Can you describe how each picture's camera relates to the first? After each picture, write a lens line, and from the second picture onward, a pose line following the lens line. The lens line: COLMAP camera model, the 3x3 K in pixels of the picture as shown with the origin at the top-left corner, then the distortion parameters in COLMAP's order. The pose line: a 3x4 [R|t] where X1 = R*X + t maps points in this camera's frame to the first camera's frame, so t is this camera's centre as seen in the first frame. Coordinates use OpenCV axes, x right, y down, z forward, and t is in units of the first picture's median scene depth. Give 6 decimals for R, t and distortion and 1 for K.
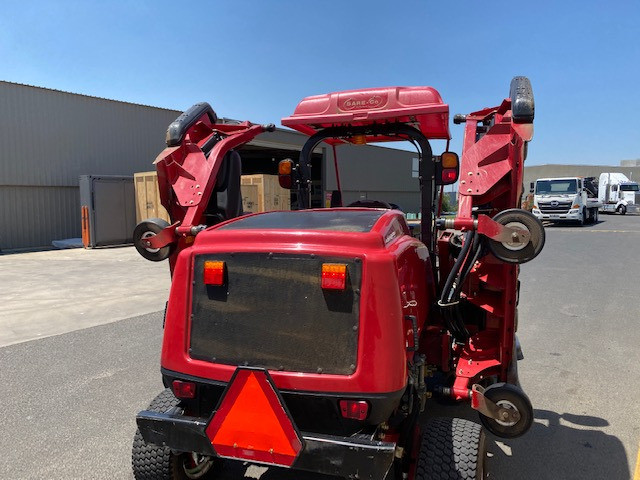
lens RADIAL K [[485.7, 0, 314.7], [0, 485.7, 238.1], [0, 0, 1]] dist [0.028241, -0.037601]
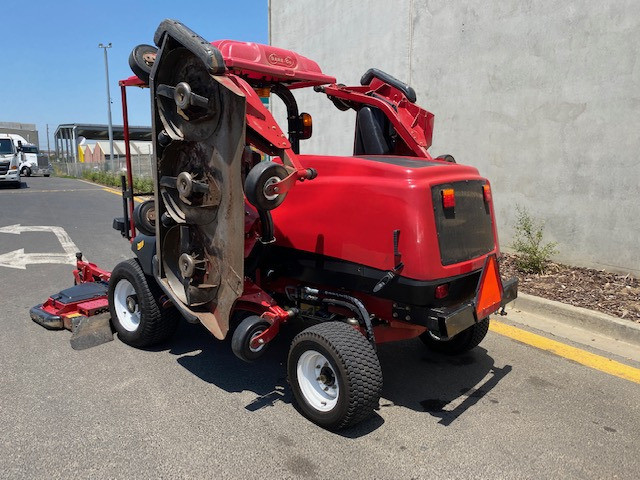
lens RADIAL K [[485.7, 0, 314.1], [0, 485.7, 240.8], [0, 0, 1]] dist [0.028241, -0.037601]
pose [[0.401406, -0.137089, 0.905583, -1.224208], [0.064269, 0.990514, 0.121459, 0.001959], [-0.913643, 0.009447, 0.406409, 0.627978]]
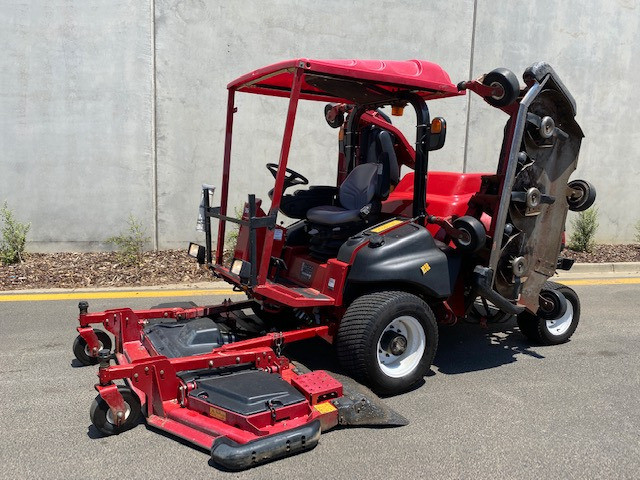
lens RADIAL K [[485.7, 0, 324.4], [0, 485.7, 236.8], [0, 0, 1]] dist [0.028241, -0.037601]
pose [[-0.756219, -0.093839, 0.647555, -0.762397], [0.029857, 0.983683, 0.177415, -0.162935], [-0.653638, 0.153498, -0.741078, 2.770471]]
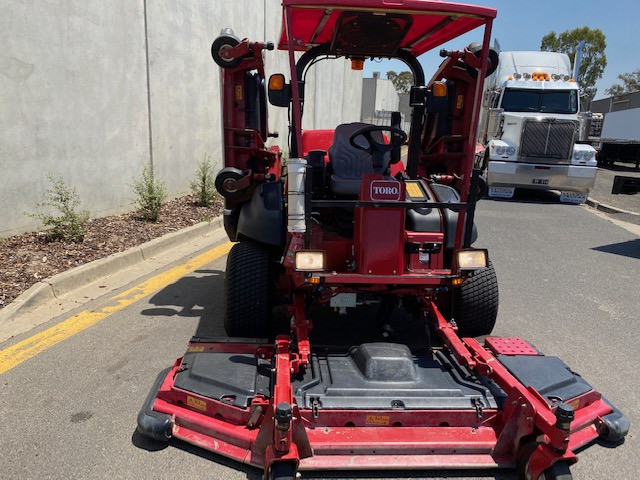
lens RADIAL K [[485.7, 0, 312.6], [0, 485.7, 243.6], [0, 0, 1]] dist [0.028241, -0.037601]
pose [[-0.931075, 0.062471, -0.359439, 0.821840], [-0.050620, 0.953579, 0.296857, -0.194086], [0.361298, 0.294591, -0.884692, 2.793930]]
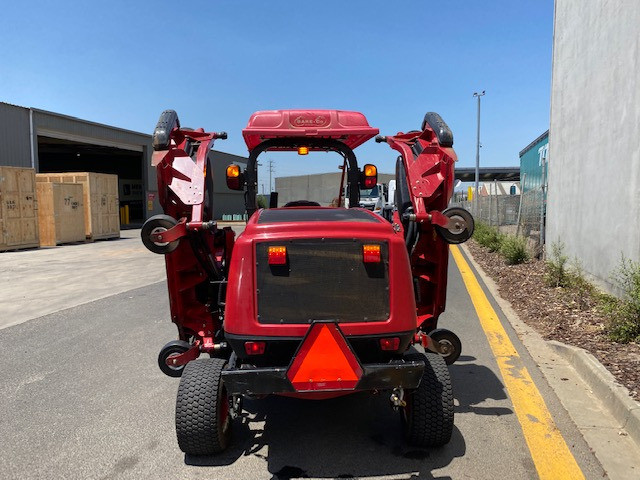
lens RADIAL K [[485.7, 0, 313.4], [0, 485.7, 243.5], [0, 0, 1]] dist [0.028241, -0.037601]
pose [[0.925803, -0.025906, 0.377117, -0.474067], [0.023084, 0.999661, 0.012003, 0.020658], [-0.377300, -0.002407, 0.926088, -0.180591]]
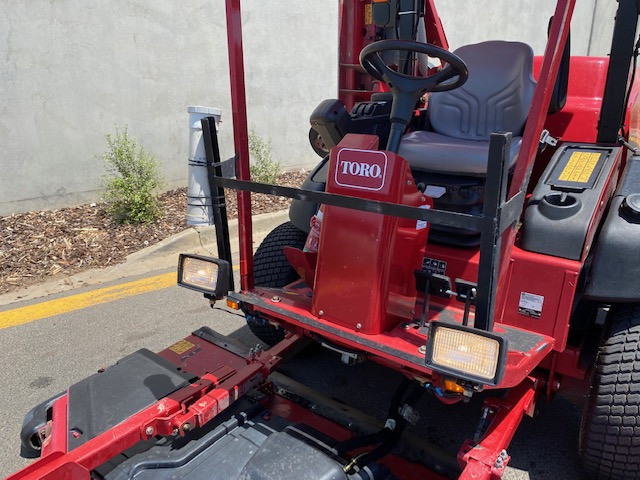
lens RADIAL K [[485.7, 0, 314.9], [0, 485.7, 235.3], [0, 0, 1]] dist [0.028241, -0.037601]
pose [[-0.944409, -0.081151, 0.318601, 0.158024], [0.048347, 0.924244, 0.378728, -0.139093], [-0.325200, 0.373077, -0.868941, 2.402123]]
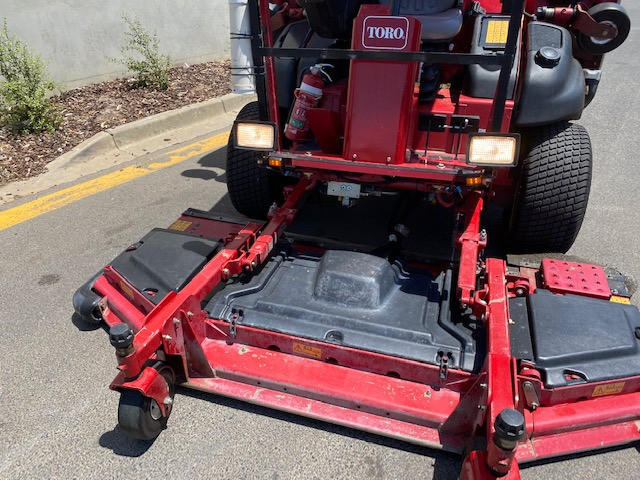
lens RADIAL K [[485.7, 0, 314.5], [0, 485.7, 244.5], [0, 0, 1]] dist [0.028241, -0.037601]
pose [[-0.999721, 0.023600, 0.000429, 0.396887], [0.019616, 0.820572, 0.571206, -0.150874], [0.013128, 0.571055, -0.820807, 2.628944]]
